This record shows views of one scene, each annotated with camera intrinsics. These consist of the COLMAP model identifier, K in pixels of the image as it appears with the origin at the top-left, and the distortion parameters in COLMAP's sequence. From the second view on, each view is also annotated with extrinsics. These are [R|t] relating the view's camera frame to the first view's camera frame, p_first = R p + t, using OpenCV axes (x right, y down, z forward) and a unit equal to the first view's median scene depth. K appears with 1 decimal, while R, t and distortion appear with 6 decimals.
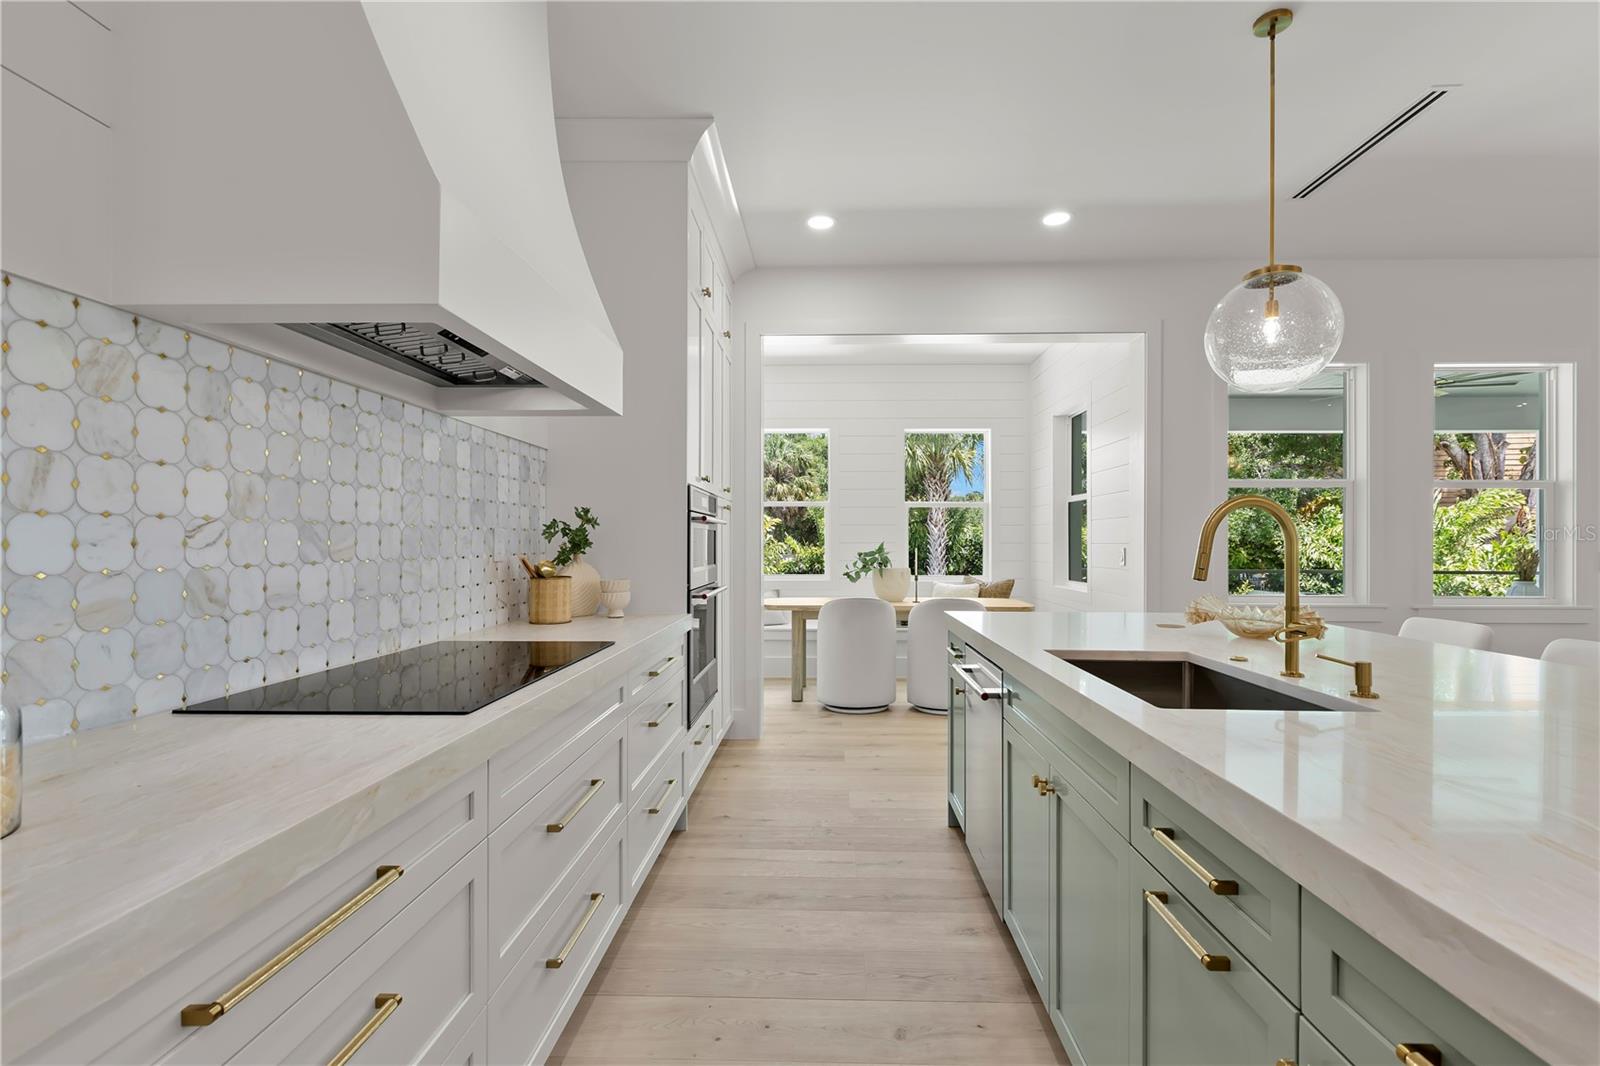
lens RADIAL K [[738.4, 0, 803.5], [0, 738.4, 540.2], [0, 0, 1]] dist [-0.001079, -0.000169]
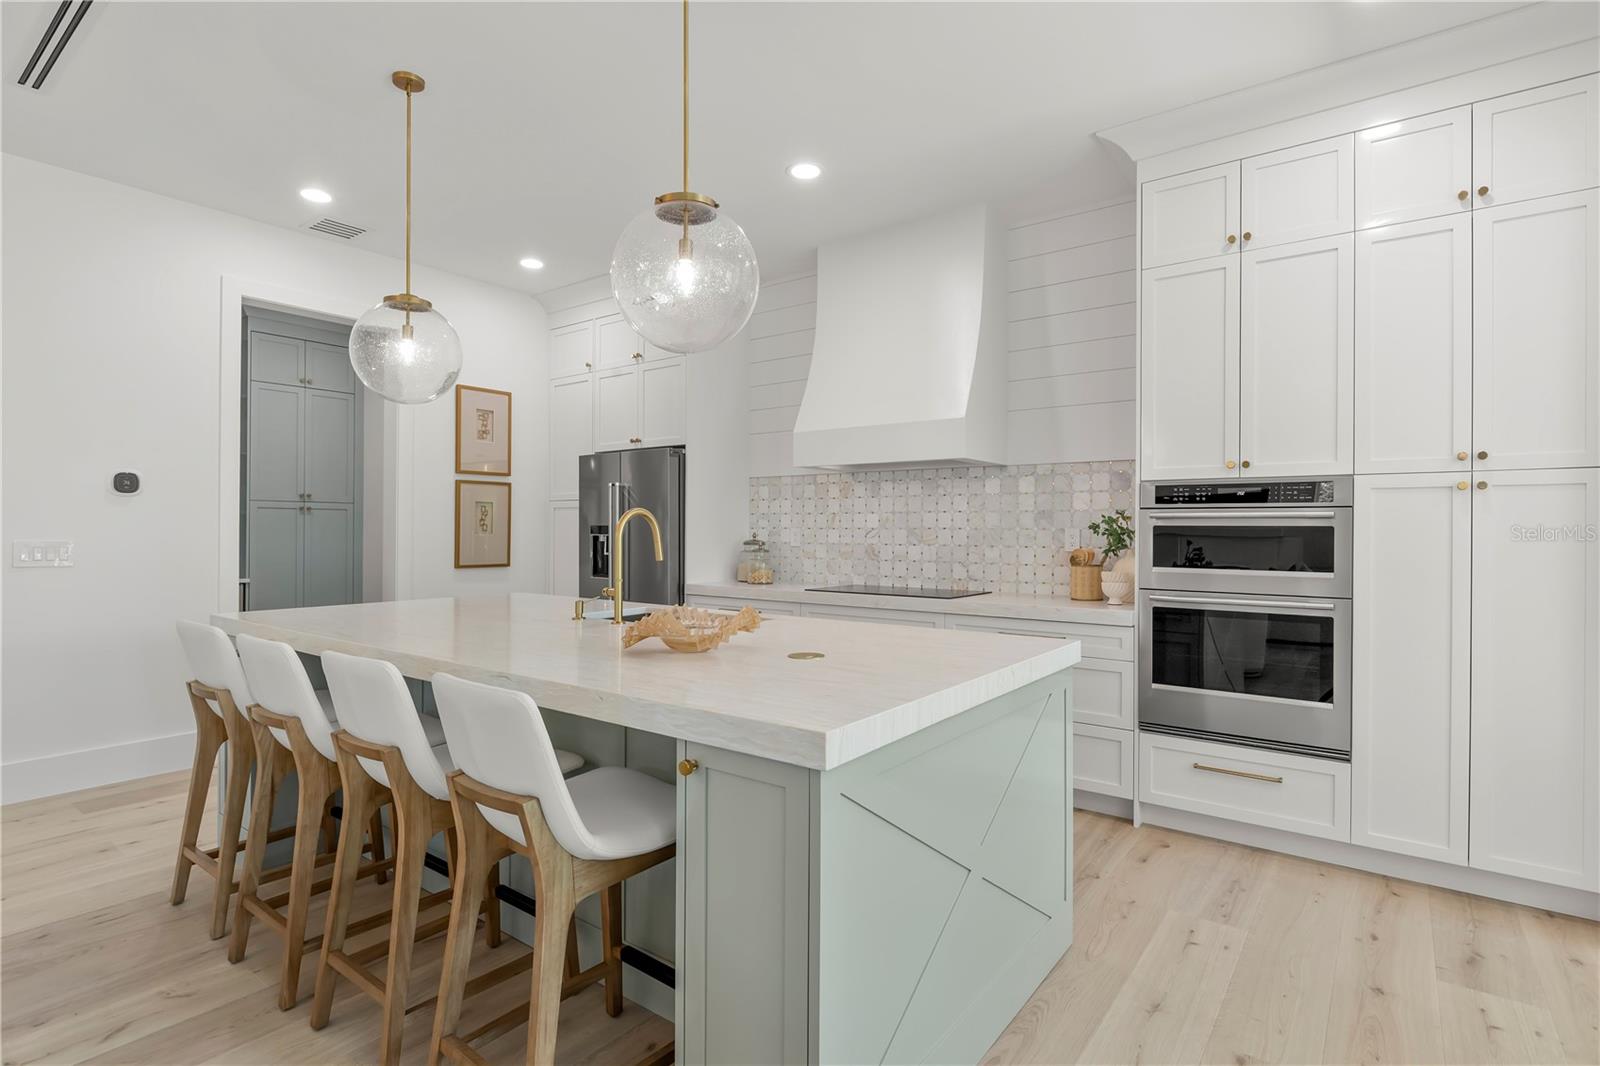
lens RADIAL K [[791.6, 0, 802.7], [0, 791.6, 530.6], [0, 0, 1]] dist [0.001362, 0.000133]
pose [[-0.587761, -0.004775, -0.809020, 1.899088], [-0.004698, 0.999986, -0.002489, -0.009596], [0.809021, 0.002338, -0.587775, 2.466300]]
